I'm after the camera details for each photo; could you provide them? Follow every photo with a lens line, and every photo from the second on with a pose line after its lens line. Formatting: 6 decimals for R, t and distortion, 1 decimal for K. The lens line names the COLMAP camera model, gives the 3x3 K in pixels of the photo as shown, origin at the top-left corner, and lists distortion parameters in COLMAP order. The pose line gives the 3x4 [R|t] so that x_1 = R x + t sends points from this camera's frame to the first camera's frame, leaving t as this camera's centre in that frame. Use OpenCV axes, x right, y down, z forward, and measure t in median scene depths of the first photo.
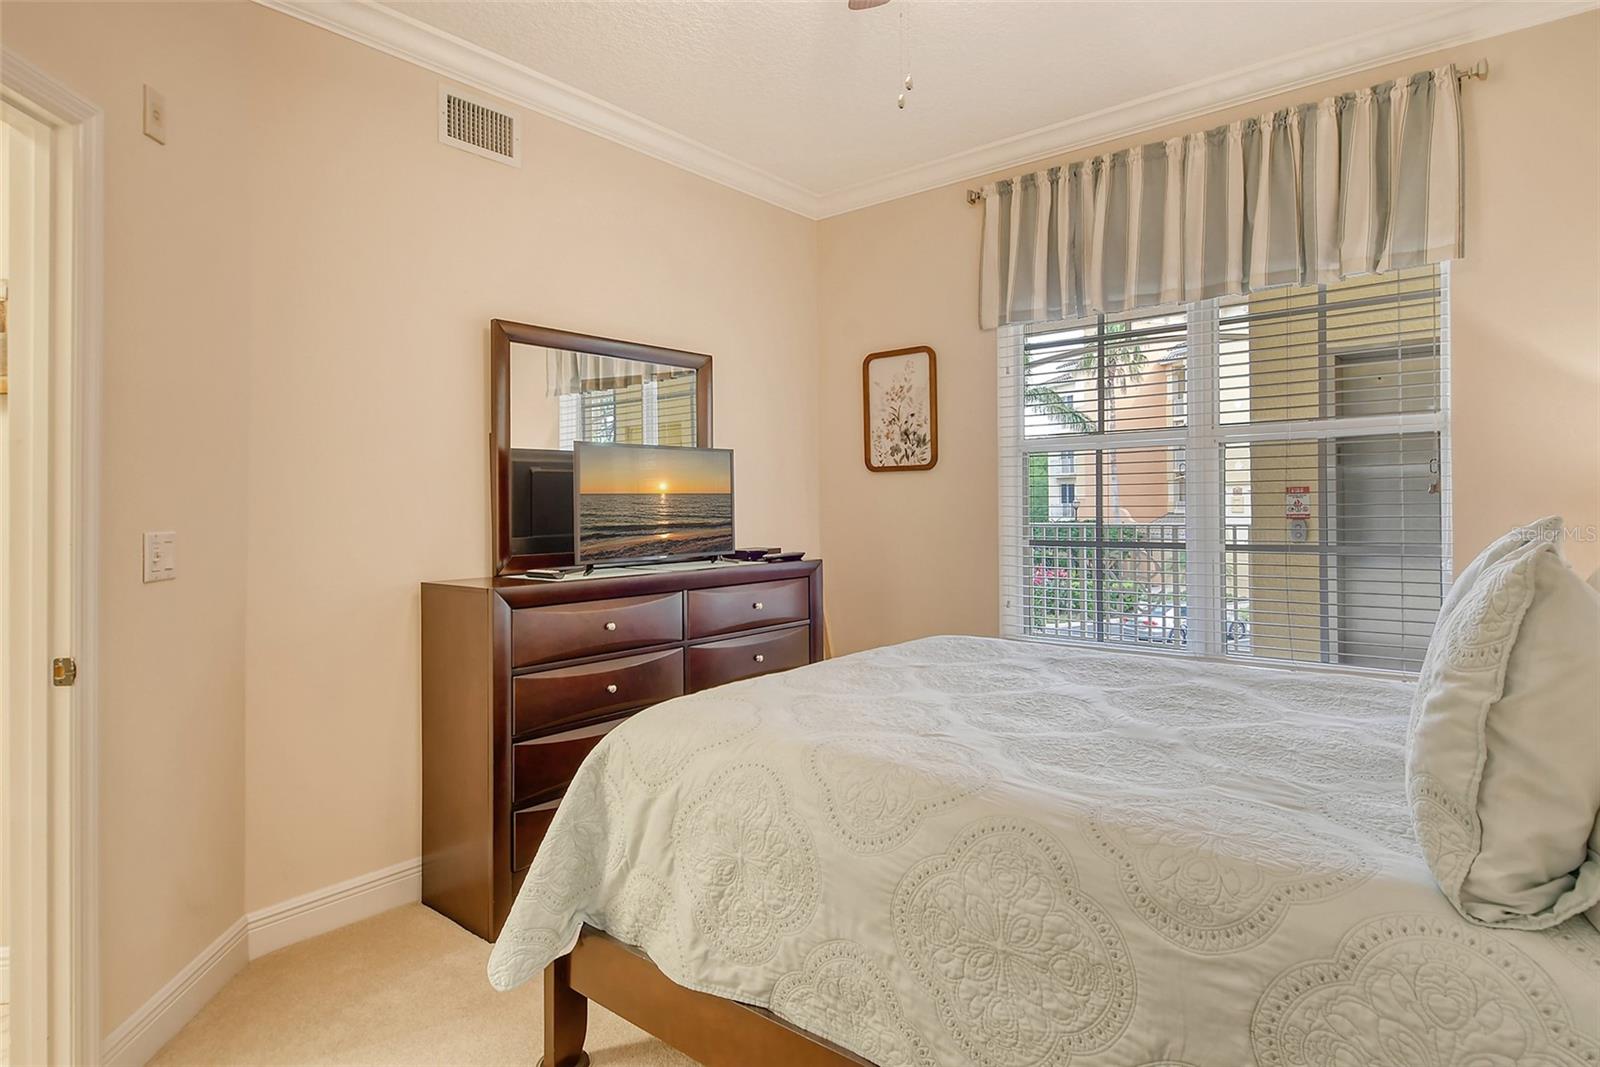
lens RADIAL K [[871.9, 0, 826.1], [0, 871.9, 503.0], [0, 0, 1]] dist [-0.003100, -0.000874]
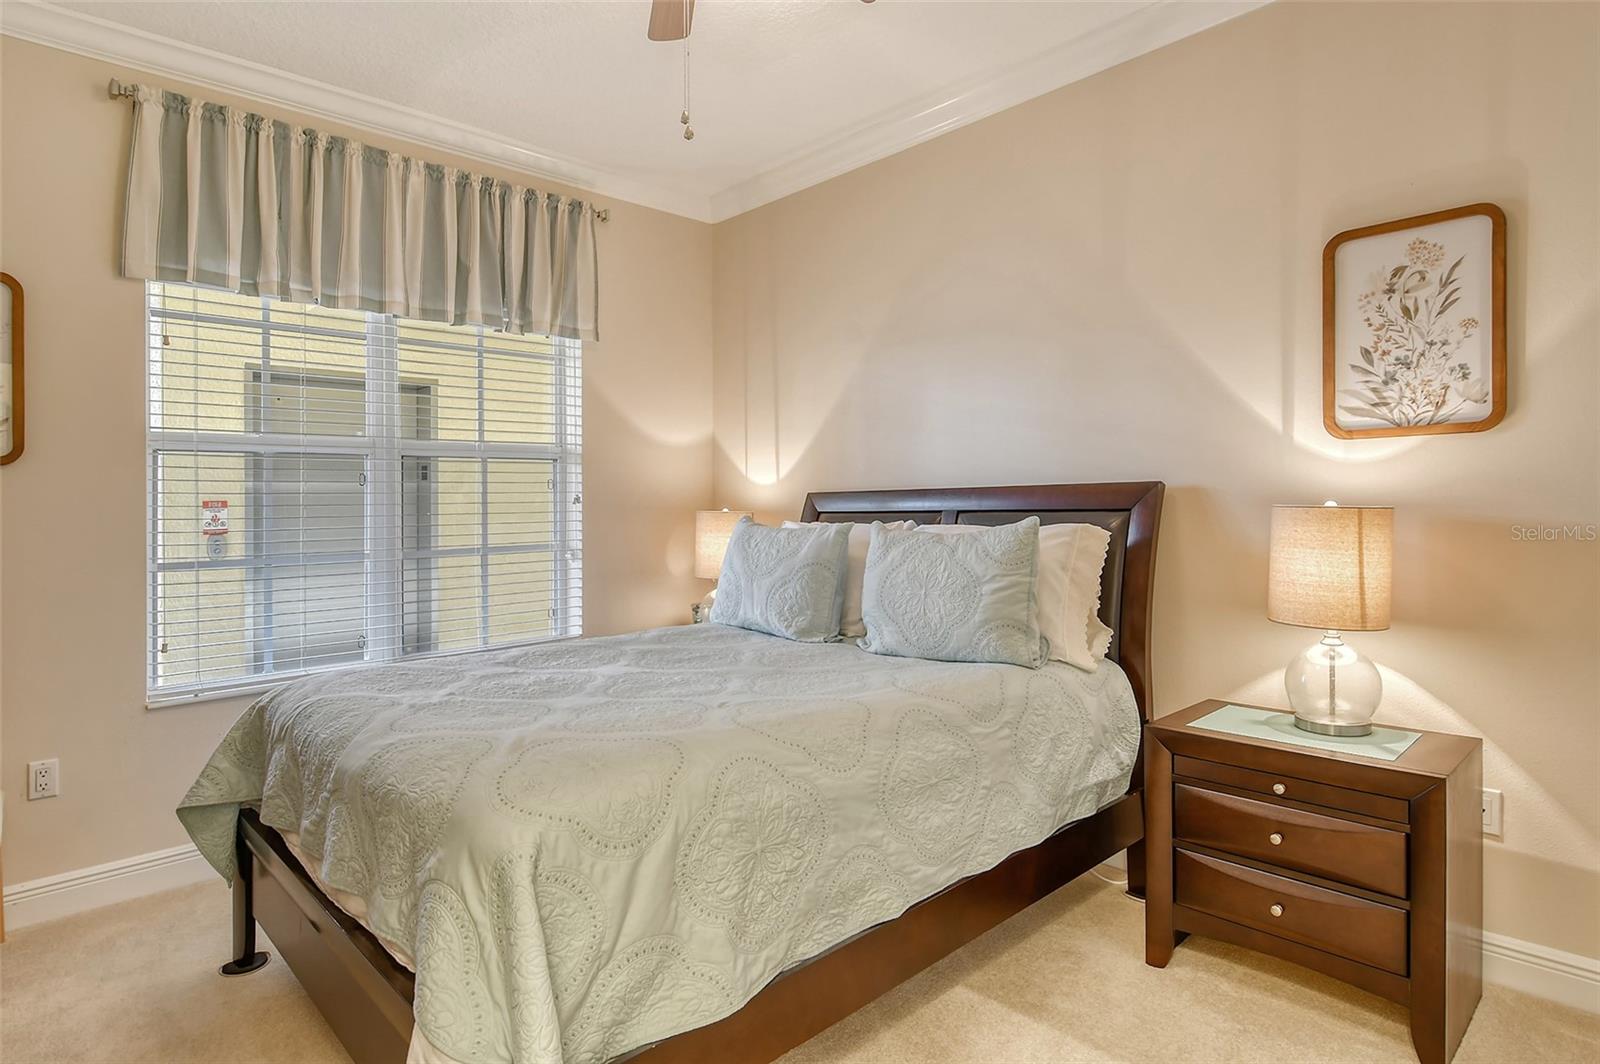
lens RADIAL K [[857.6, 0, 797.7], [0, 857.6, 532.1], [0, 0, 1]] dist [-0.023330, -0.000519]
pose [[0.126712, -0.019271, 0.991752, -0.535150], [0.011358, 0.999774, 0.017976, 0.011428], [-0.991875, 0.008987, 0.126902, 0.412479]]
